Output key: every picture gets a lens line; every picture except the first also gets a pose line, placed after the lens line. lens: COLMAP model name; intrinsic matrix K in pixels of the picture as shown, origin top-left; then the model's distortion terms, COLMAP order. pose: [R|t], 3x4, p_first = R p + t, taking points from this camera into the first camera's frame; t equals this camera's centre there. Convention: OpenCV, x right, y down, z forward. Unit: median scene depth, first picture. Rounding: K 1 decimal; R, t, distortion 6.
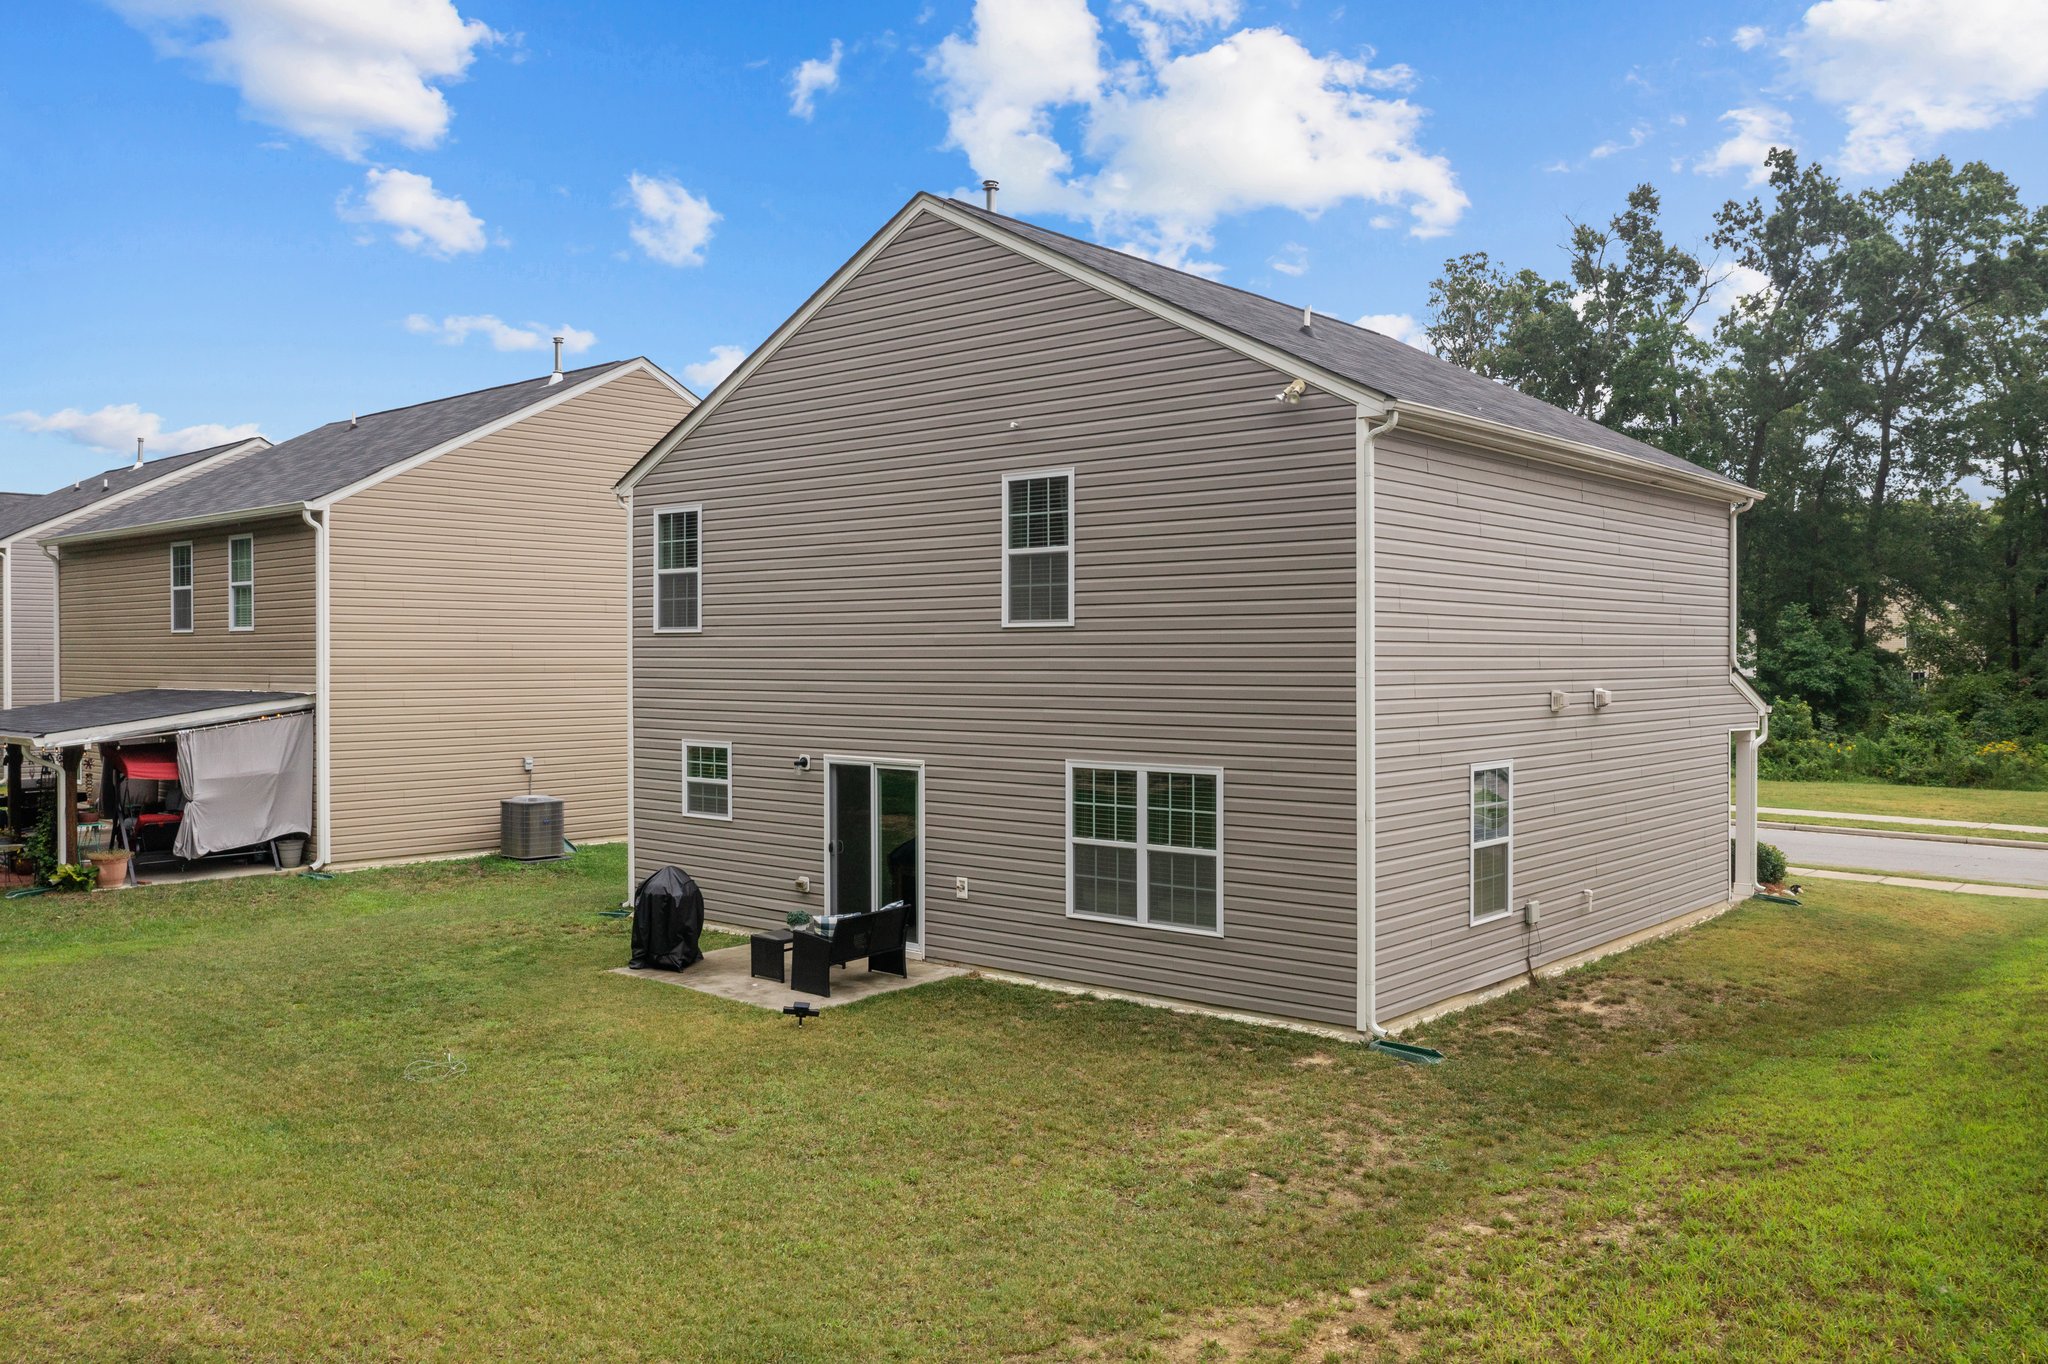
lens RADIAL K [[1611.7, 0, 1023.8], [0, 1611.7, 676.0], [0, 0, 1]] dist [-0.006837, 0.006564]
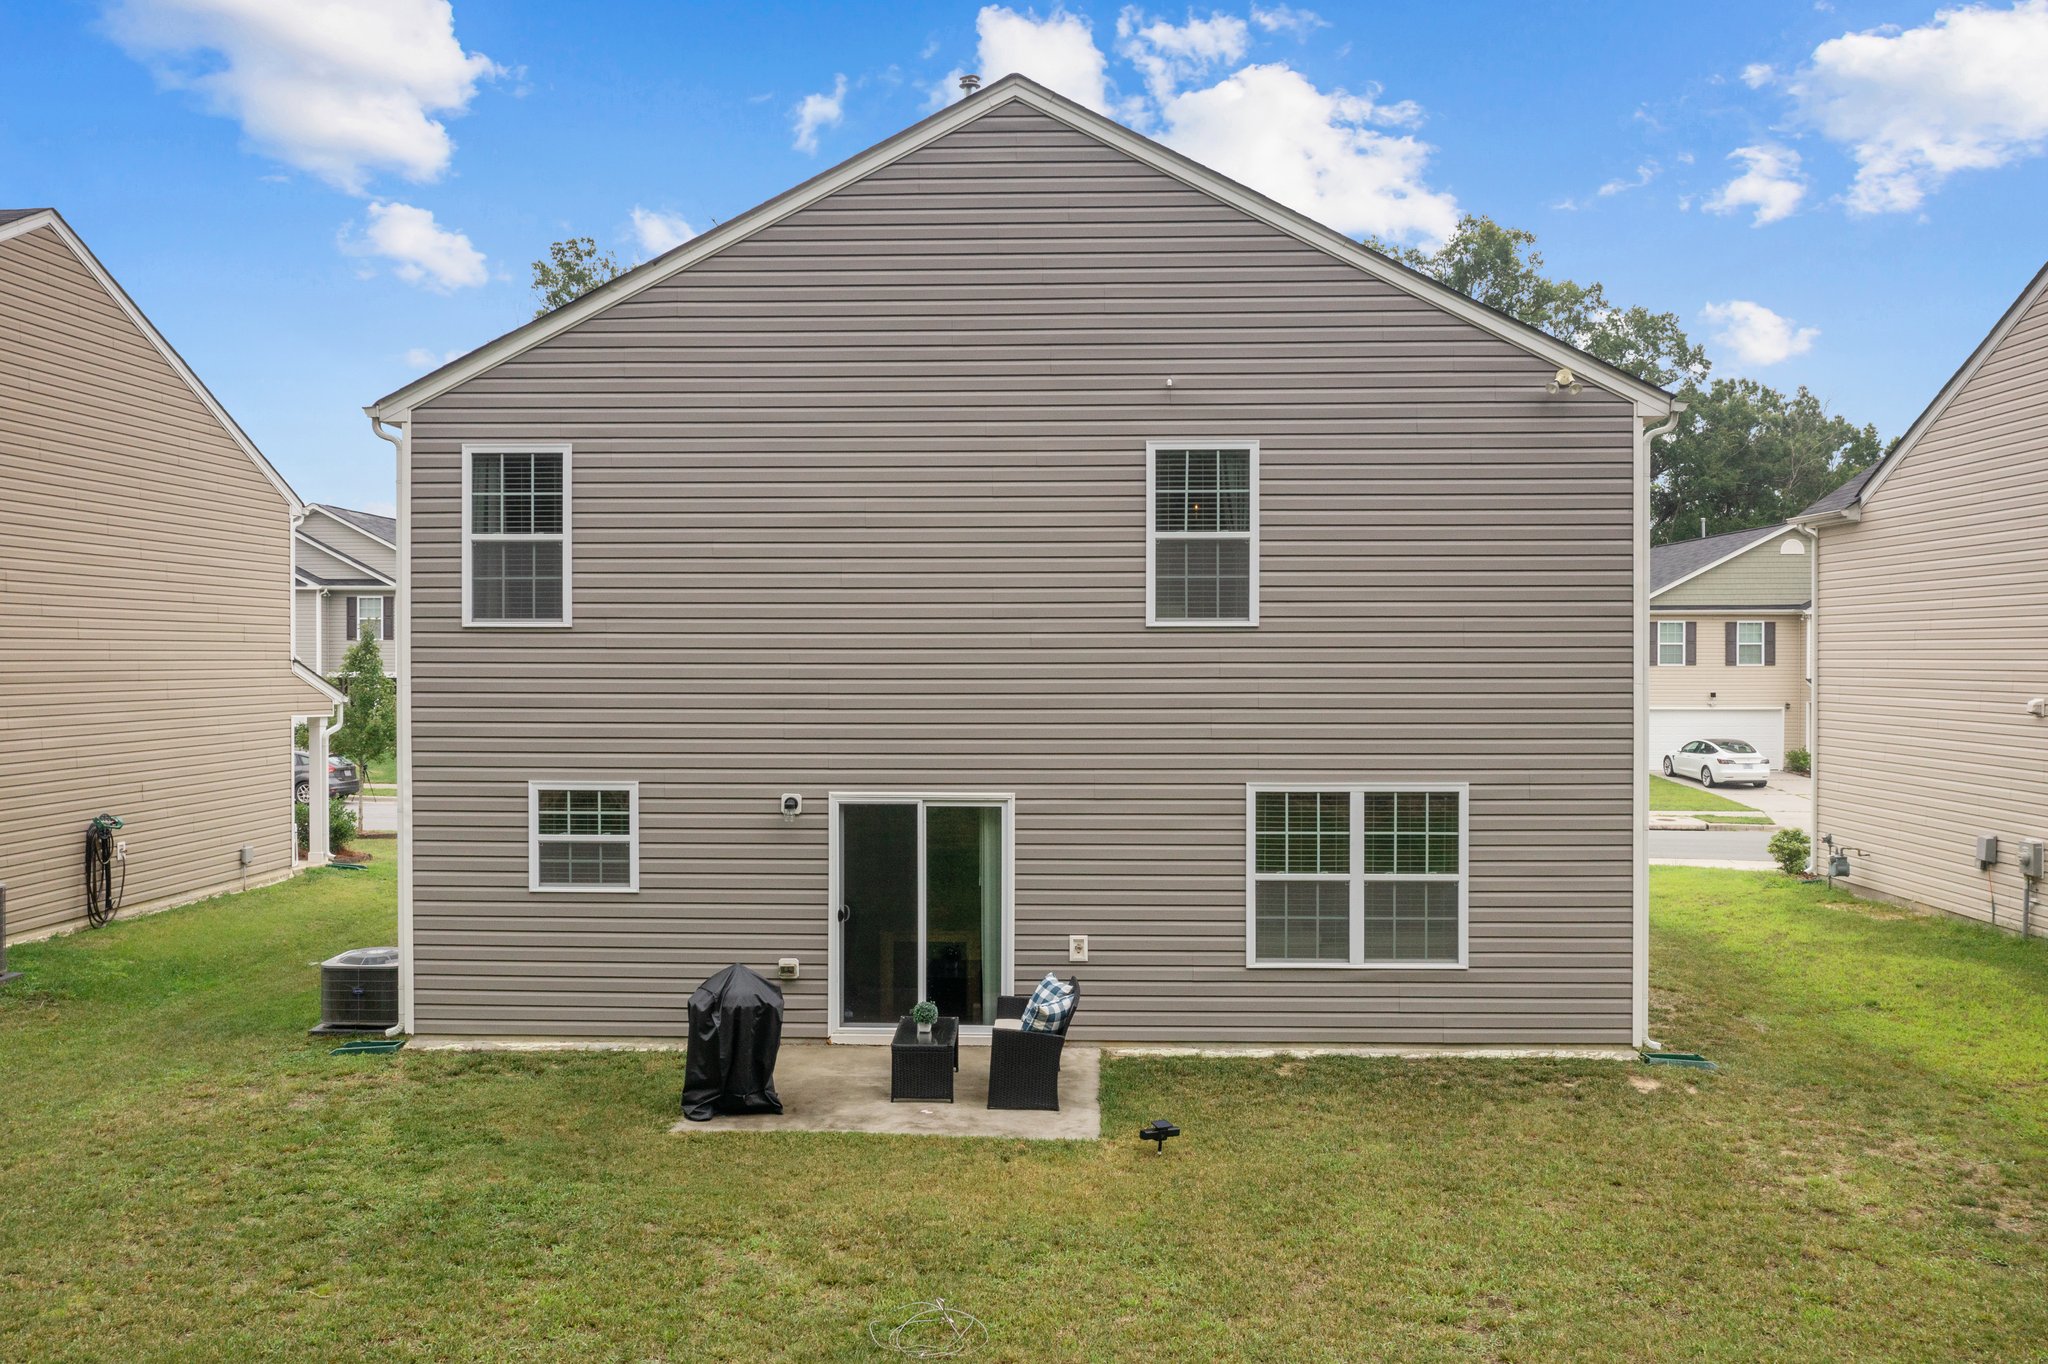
lens RADIAL K [[1606.8, 0, 1027.9], [0, 1606.8, 676.7], [0, 0, 1]] dist [-0.010730, 0.009163]
pose [[0.782181, -0.003548, 0.623041, -0.587264], [0.007009, 0.999971, -0.003106, -0.002324], [-0.623012, 0.006796, 0.782183, 0.405091]]
